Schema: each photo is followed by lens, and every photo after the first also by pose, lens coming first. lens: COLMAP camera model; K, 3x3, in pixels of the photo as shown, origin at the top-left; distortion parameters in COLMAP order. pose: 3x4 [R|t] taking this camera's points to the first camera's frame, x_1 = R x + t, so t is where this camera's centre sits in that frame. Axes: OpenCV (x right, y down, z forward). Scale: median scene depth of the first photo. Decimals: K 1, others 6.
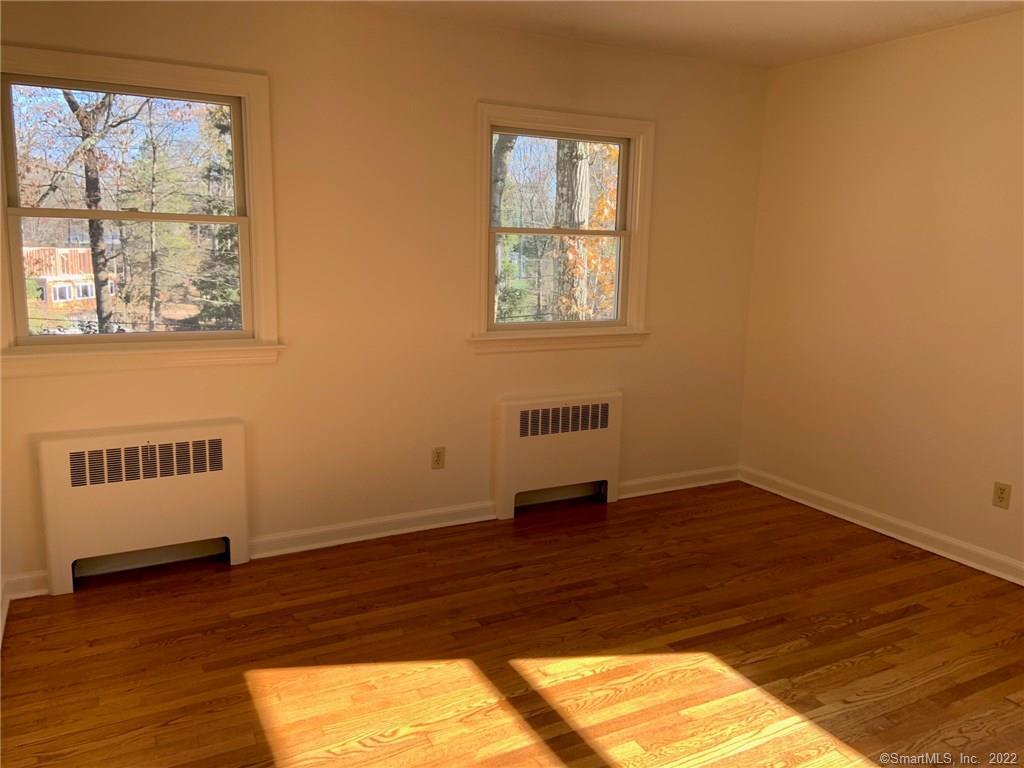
lens RADIAL K [[772.3, 0, 506.6], [0, 772.3, 370.7], [0, 0, 1]] dist [0.123936, -0.153608]
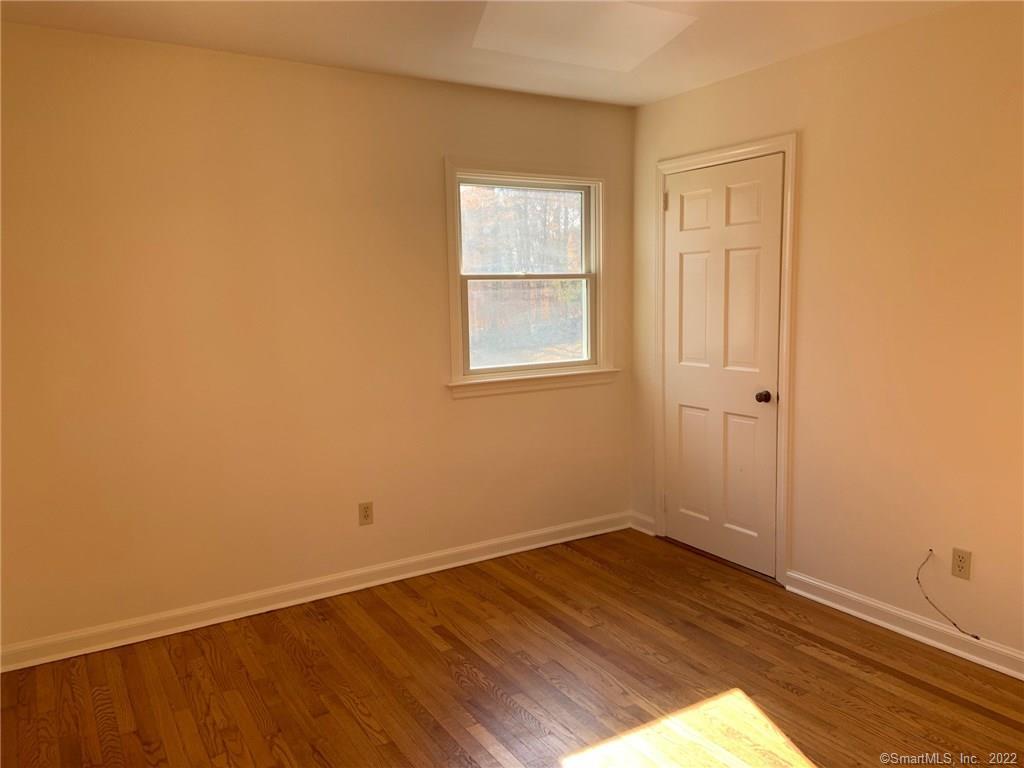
lens RADIAL K [[772.3, 0, 506.6], [0, 772.3, 370.7], [0, 0, 1]] dist [0.123936, -0.153608]
pose [[-0.067150, -0.116275, 0.990944, -0.431235], [0.175804, 0.976268, 0.126466, -0.136186], [-0.982132, 0.182705, -0.045115, 0.821630]]
